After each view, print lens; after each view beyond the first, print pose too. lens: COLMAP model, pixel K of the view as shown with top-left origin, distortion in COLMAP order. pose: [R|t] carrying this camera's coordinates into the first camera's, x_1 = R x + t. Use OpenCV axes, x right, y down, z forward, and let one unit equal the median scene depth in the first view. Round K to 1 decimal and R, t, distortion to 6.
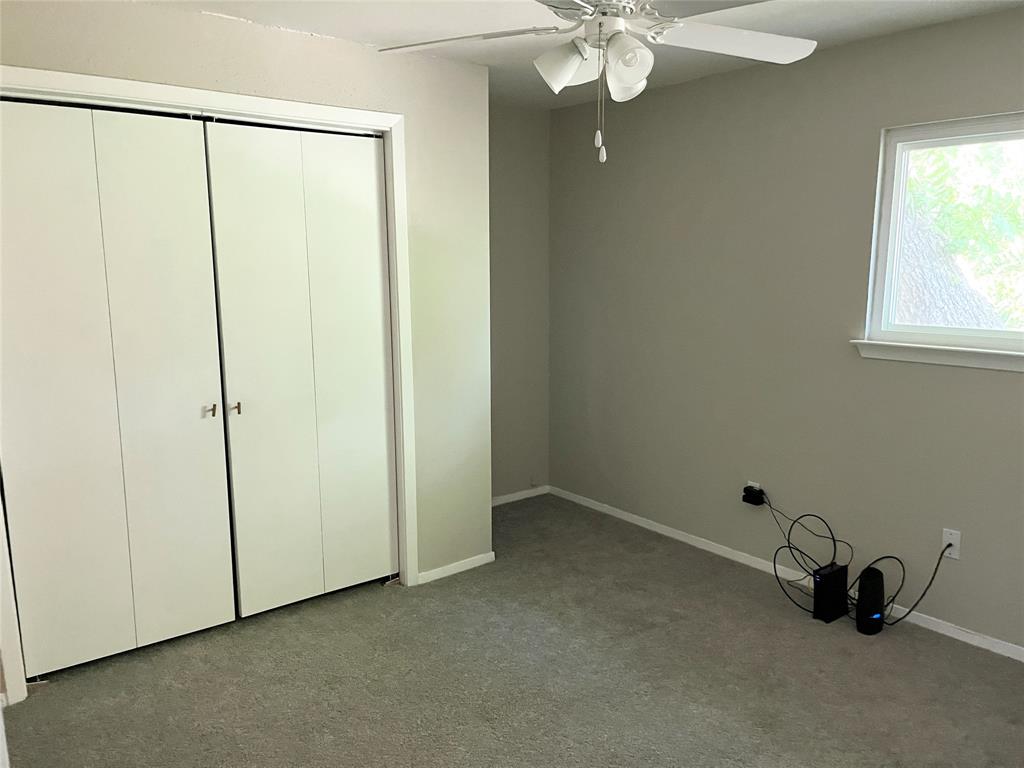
lens RADIAL K [[777.4, 0, 511.8], [0, 777.4, 384.6], [0, 0, 1]] dist [0.068223, -0.085906]
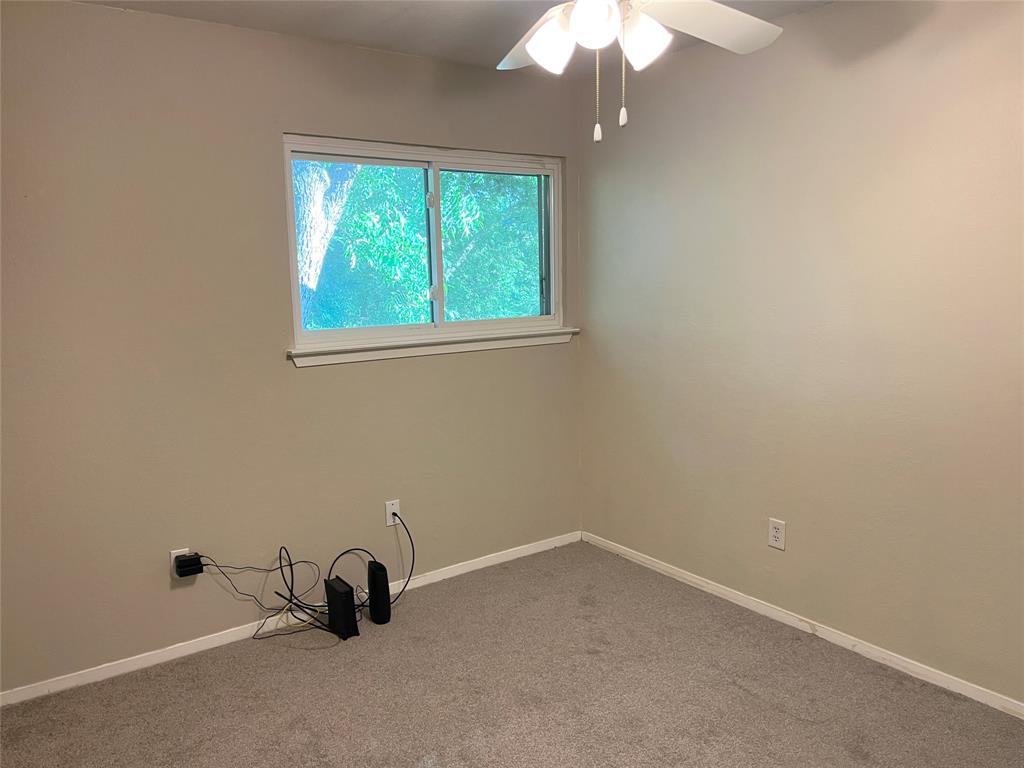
lens RADIAL K [[777.4, 0, 511.8], [0, 777.4, 384.6], [0, 0, 1]] dist [0.068223, -0.085906]
pose [[0.065739, -0.153561, 0.985950, -0.483830], [0.185799, 0.972691, 0.139107, -0.097128], [-0.980386, 0.174044, 0.092475, 0.653096]]
